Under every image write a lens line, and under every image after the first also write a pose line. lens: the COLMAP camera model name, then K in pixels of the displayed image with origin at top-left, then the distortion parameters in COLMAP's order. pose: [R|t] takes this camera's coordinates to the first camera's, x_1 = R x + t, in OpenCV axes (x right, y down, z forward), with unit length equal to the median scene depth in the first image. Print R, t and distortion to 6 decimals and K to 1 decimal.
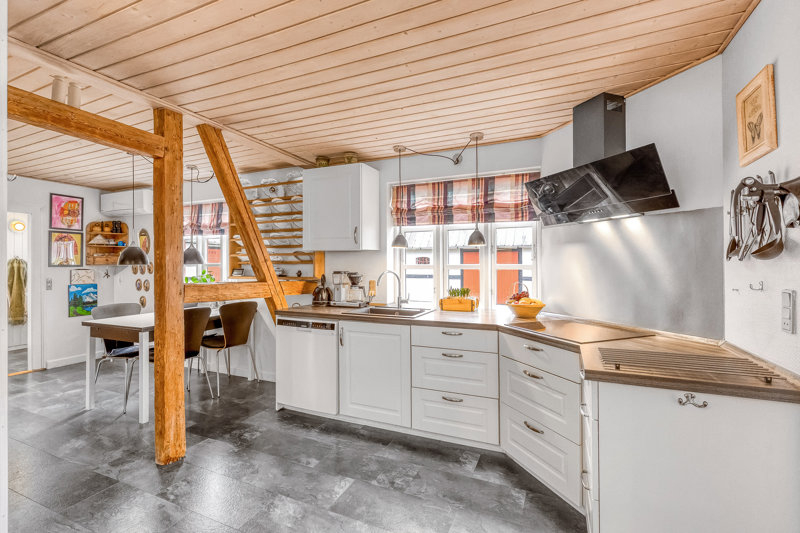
lens RADIAL K [[363.2, 0, 400.4], [0, 363.2, 261.9], [0, 0, 1]] dist [-0.000745, -0.000141]
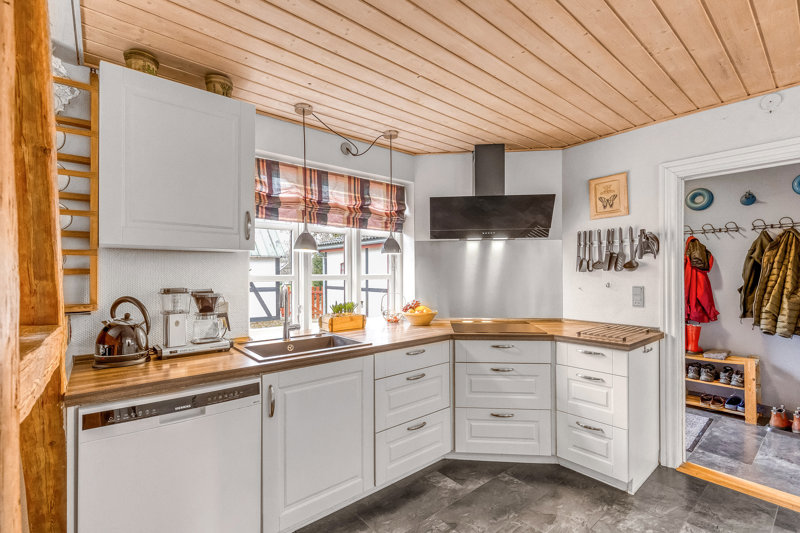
lens RADIAL K [[365.4, 0, 399.8], [0, 365.4, 272.3], [0, 0, 1]] dist [0.002946, 0.000347]
pose [[0.435952, 0.002630, 0.899966, -0.547264], [-0.002531, 0.999995, -0.001697, 0.002266], [-0.899966, -0.001538, 0.435957, 0.521162]]
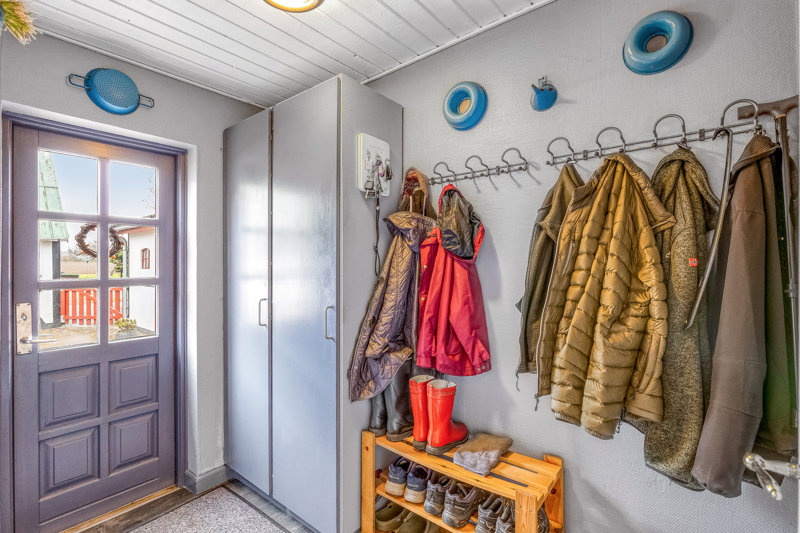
lens RADIAL K [[363.2, 0, 400.4], [0, 363.2, 261.9], [0, 0, 1]] dist [-0.000745, -0.000141]
pose [[0.259973, 0.001874, 0.965614, 0.366389], [-0.002605, 0.999996, -0.001239, -0.002577], [-0.965612, -0.002194, 0.259977, 0.126749]]
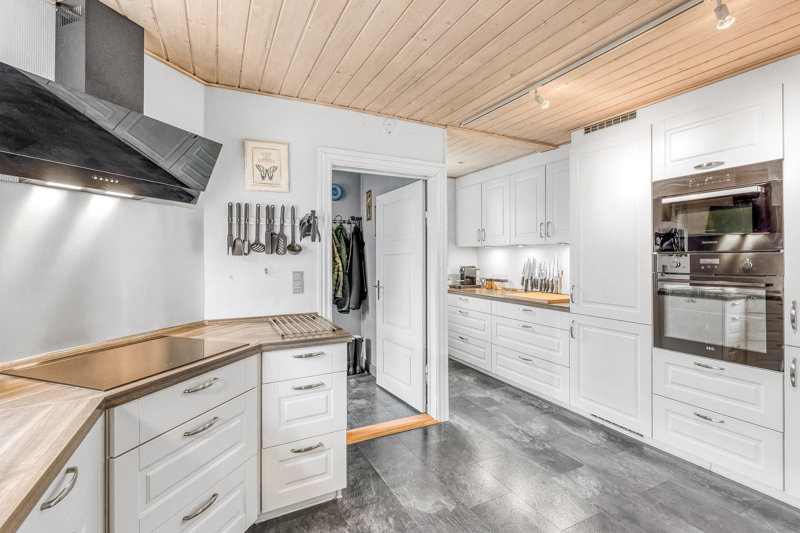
lens RADIAL K [[364.9, 0, 400.0], [0, 364.9, 255.6], [0, 0, 1]] dist [0.000702, 0.000126]
pose [[-0.775893, 0.006104, 0.630835, -0.218172], [0.000951, 0.999963, -0.008506, 0.005579], [-0.630864, -0.006000, -0.775870, 0.852310]]
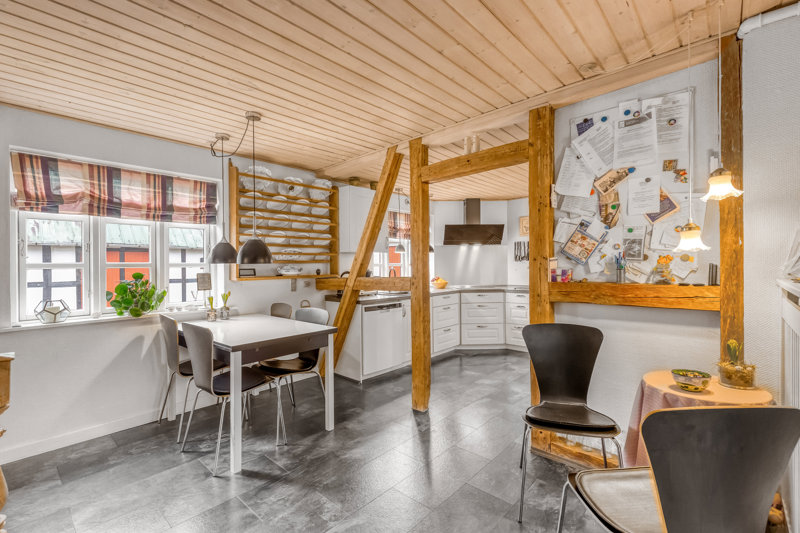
lens RADIAL K [[358.1, 0, 384.9], [0, 358.1, 262.9], [0, 0, 1]] dist [-0.059768, -0.000160]
pose [[0.343408, 0.000501, 0.939186, -1.474851], [0.000474, 1.000000, -0.000707, 0.006590], [-0.939186, 0.000688, 0.343407, 0.518128]]
